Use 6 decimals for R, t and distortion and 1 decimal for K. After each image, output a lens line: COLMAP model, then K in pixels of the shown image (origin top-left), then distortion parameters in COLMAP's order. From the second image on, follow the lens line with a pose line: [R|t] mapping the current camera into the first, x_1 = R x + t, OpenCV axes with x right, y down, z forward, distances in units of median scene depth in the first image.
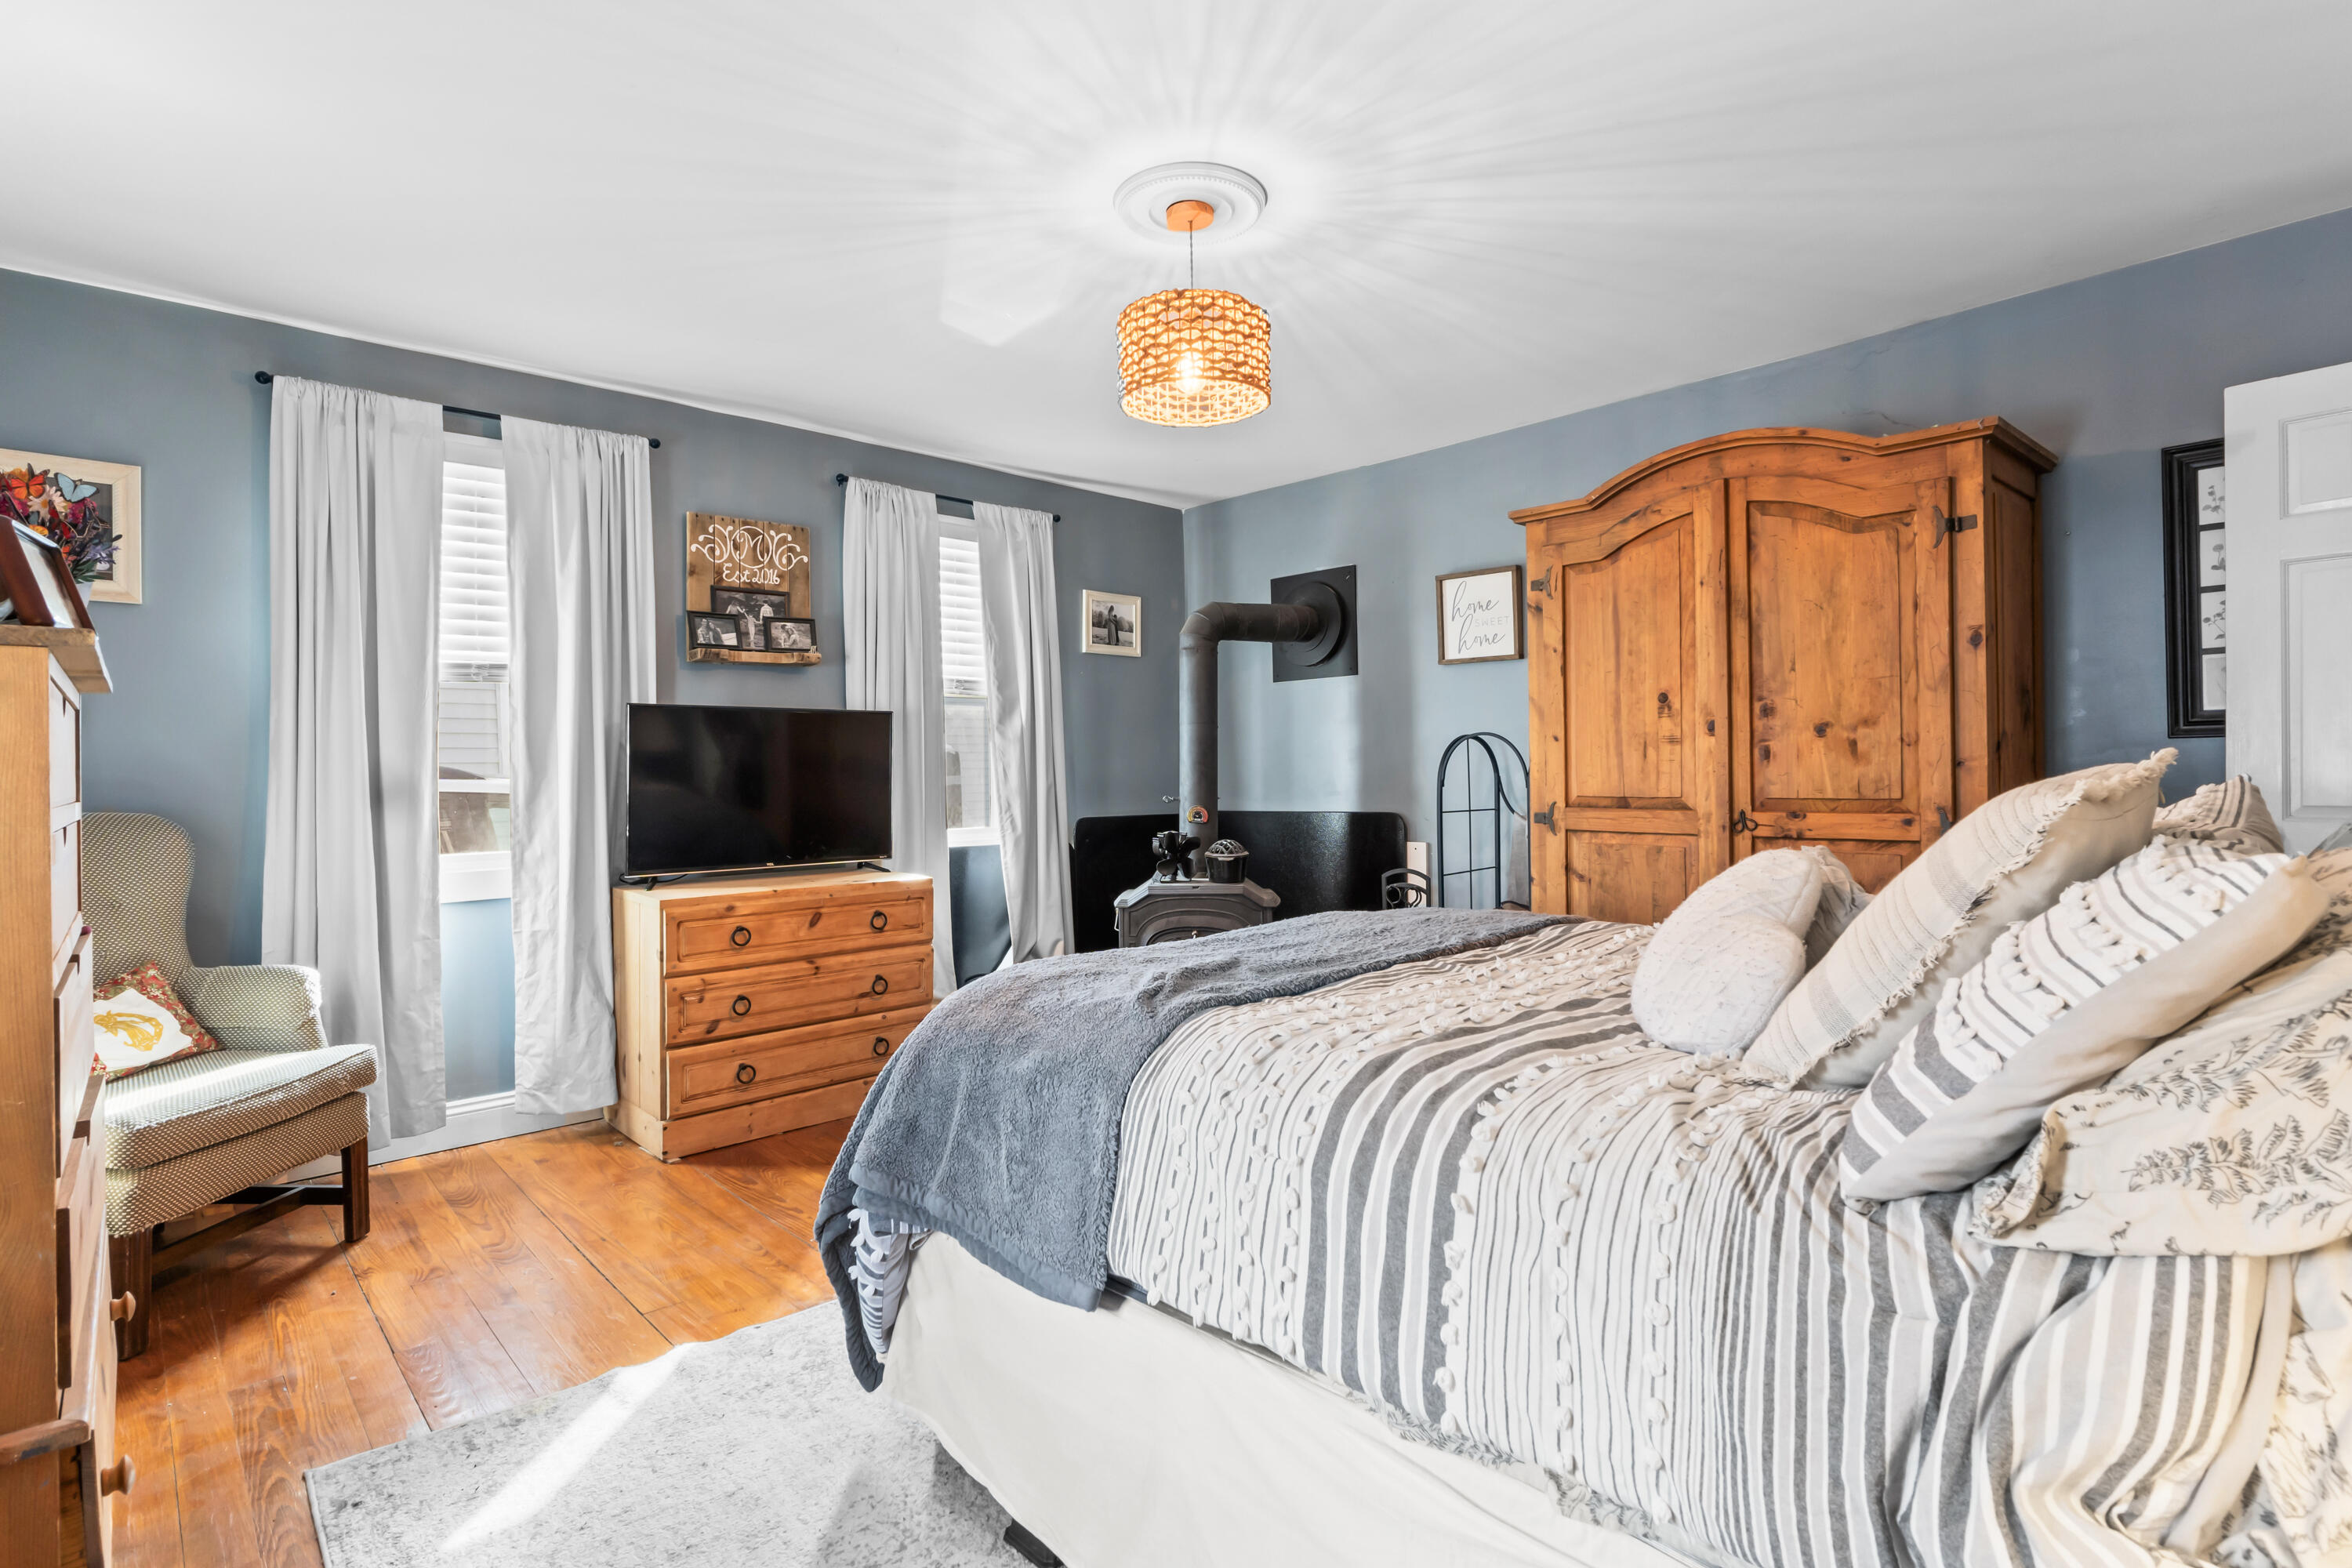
lens RADIAL K [[1186.8, 0, 1186.6], [0, 1186.8, 768.0], [0, 0, 1]] dist [-0.003012, -0.000768]
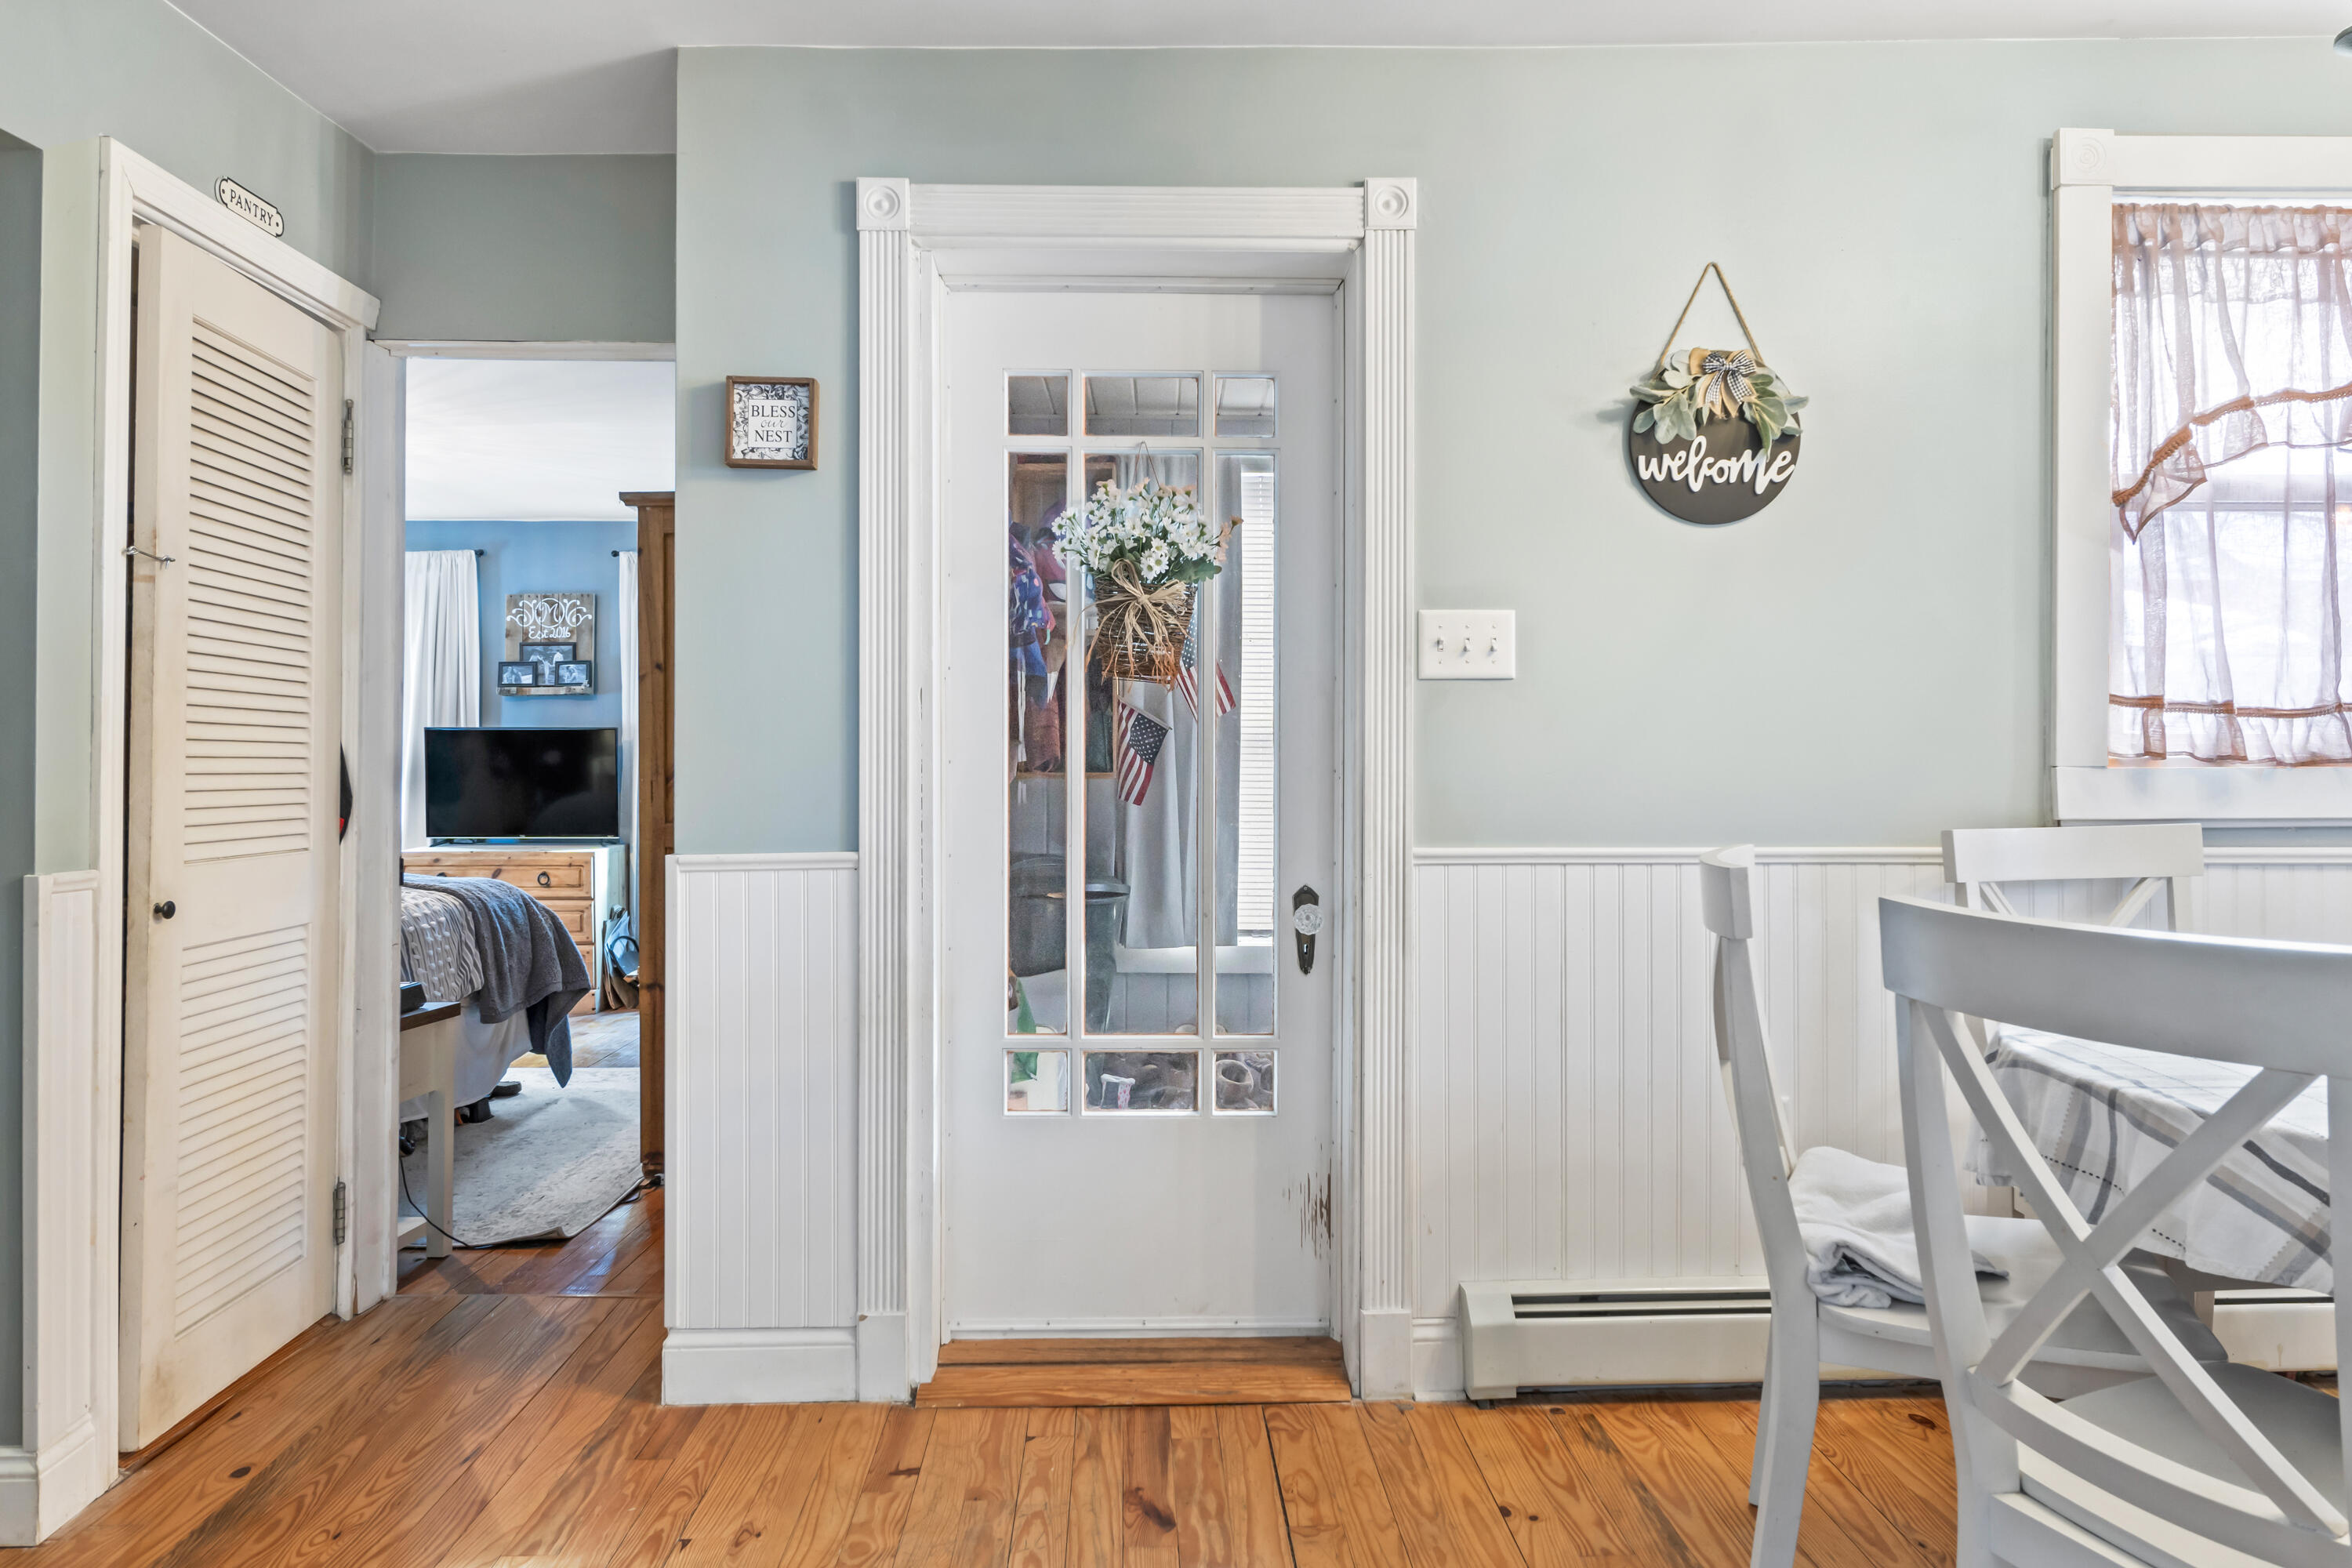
lens RADIAL K [[1494.2, 0, 1157.5], [0, 1494.2, 773.3], [0, 0, 1]] dist [-0.005724, -0.000900]
pose [[0.750351, 0.009644, -0.660969, 1.608661], [-0.009052, 0.999950, 0.004314, -0.010978], [0.660978, 0.002746, 0.750401, 0.171637]]
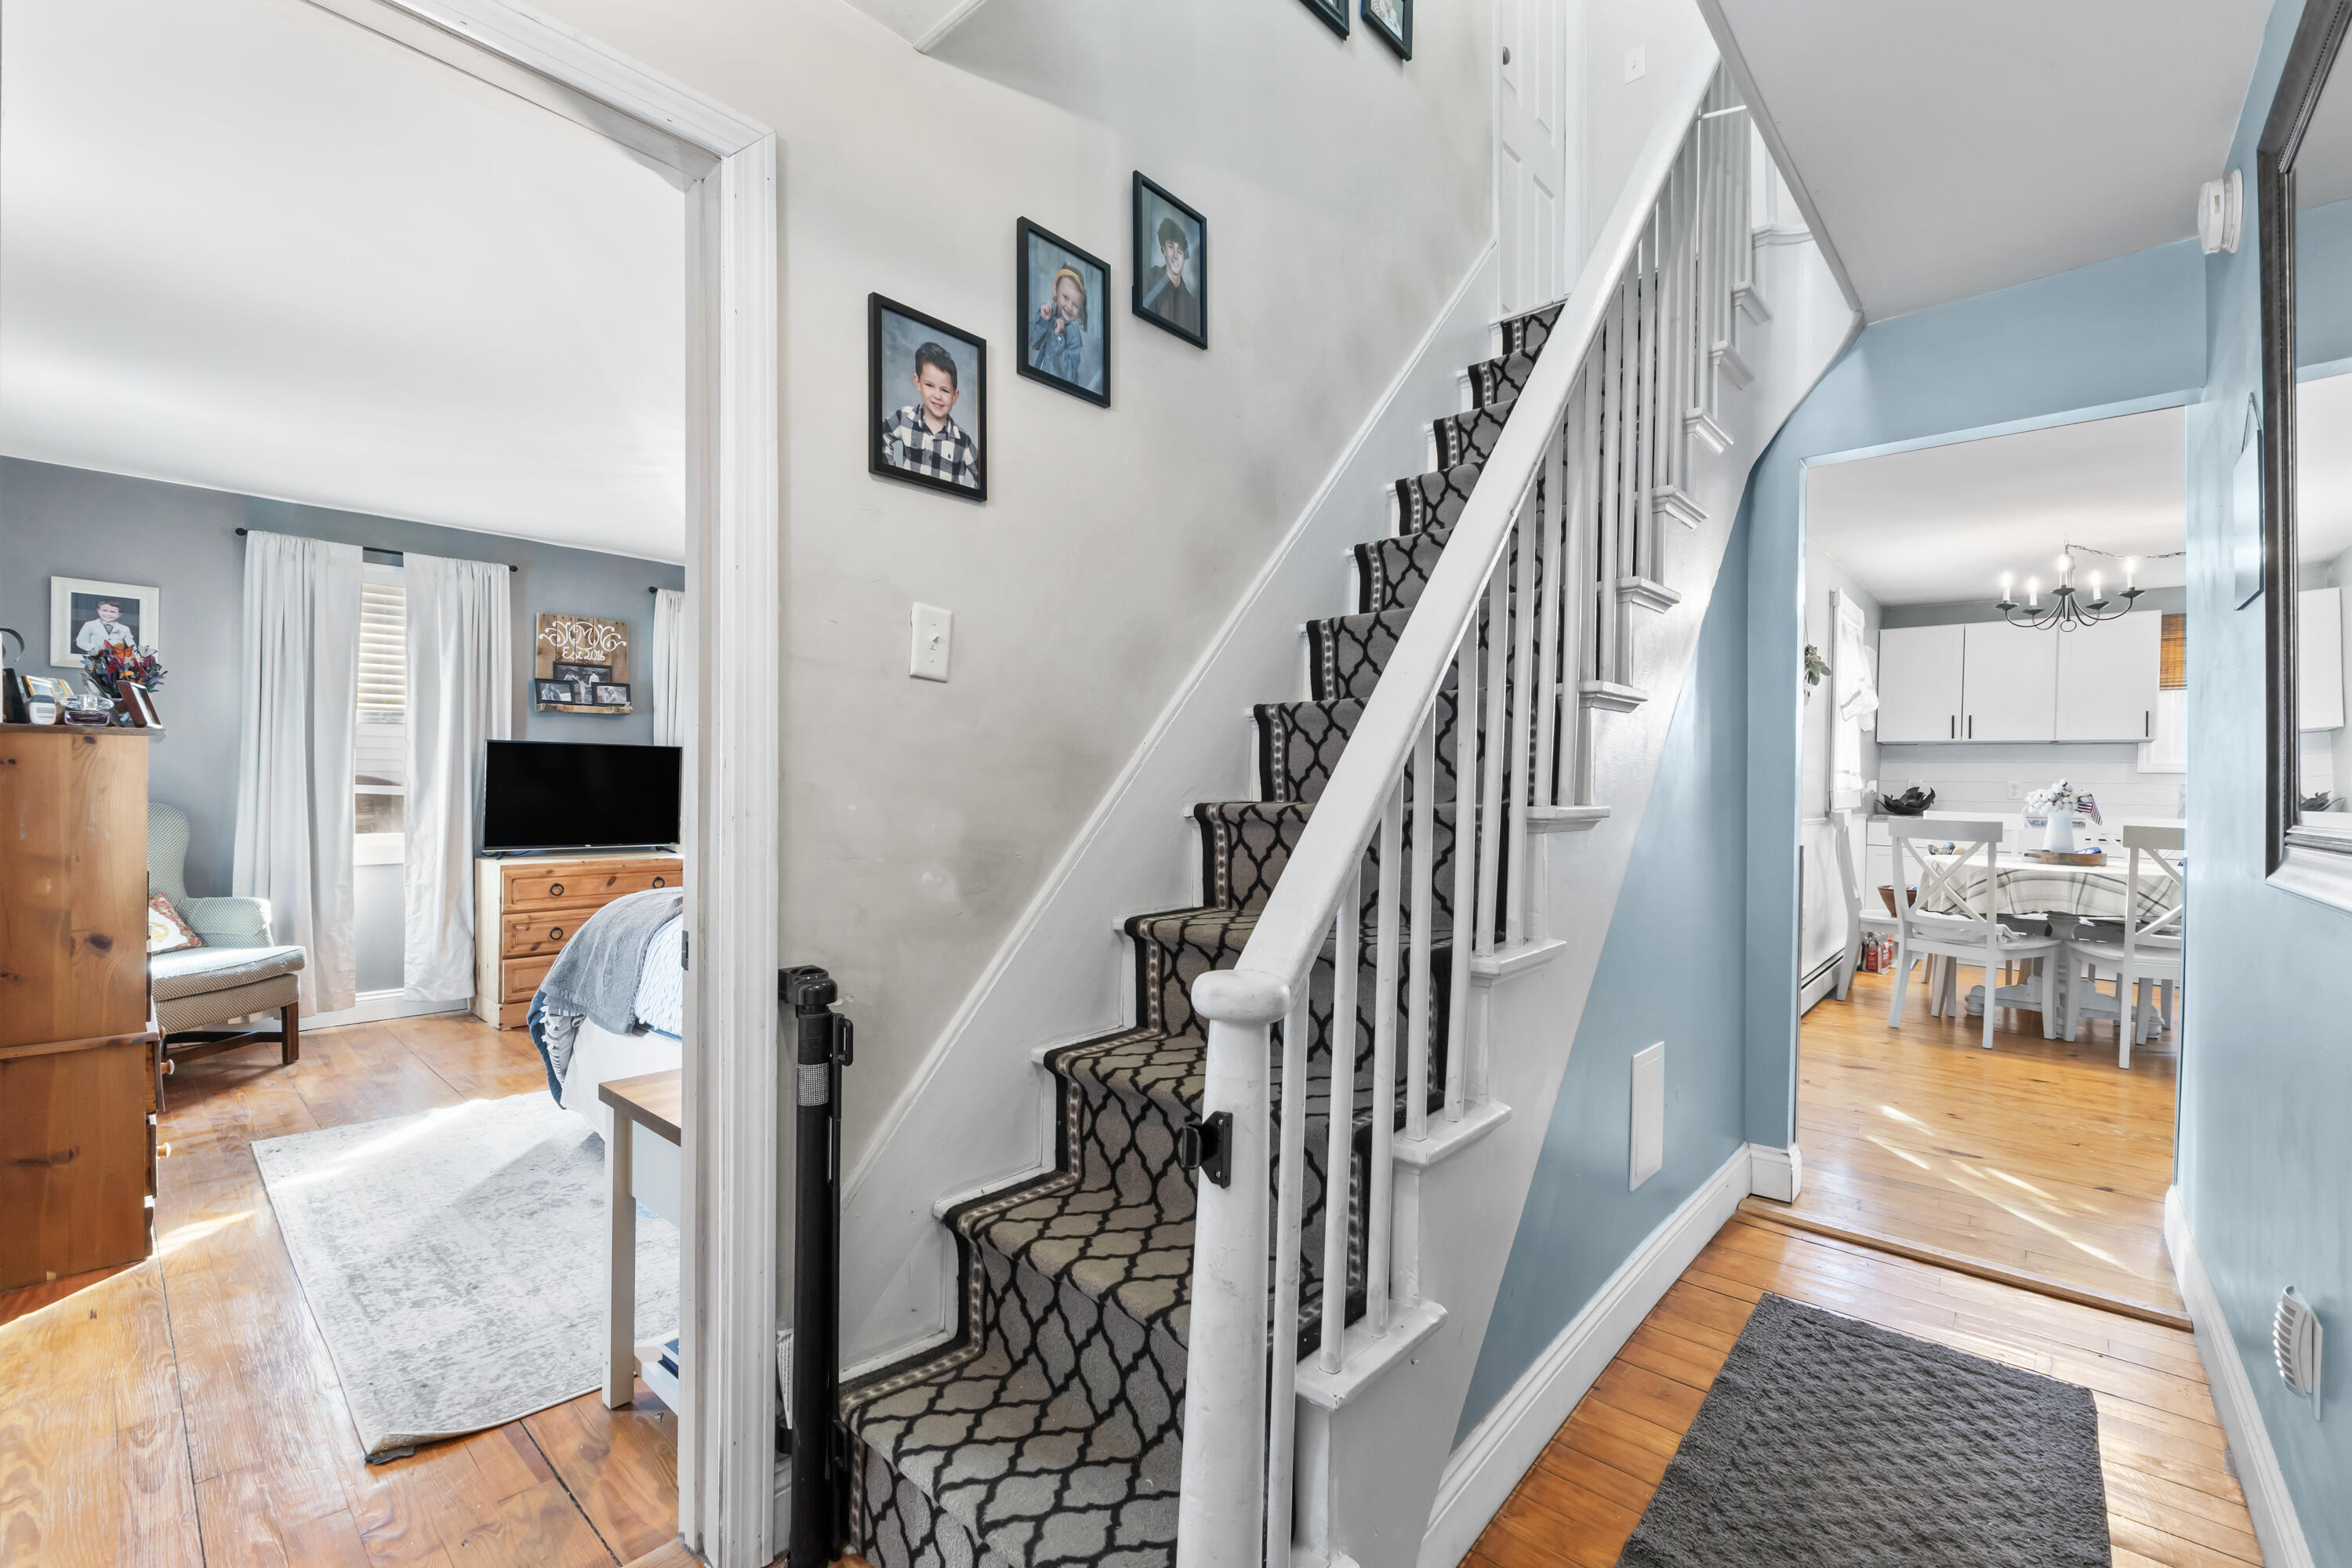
lens RADIAL K [[1008.4, 0, 1162.0], [0, 1008.4, 788.7], [0, 0, 1]] dist [-0.005862, -0.001023]
pose [[0.996352, 0.020883, 0.082747, 0.313192], [-0.021029, 0.999778, 0.000897, -0.010161], [-0.082710, -0.002634, 0.996570, -0.399663]]
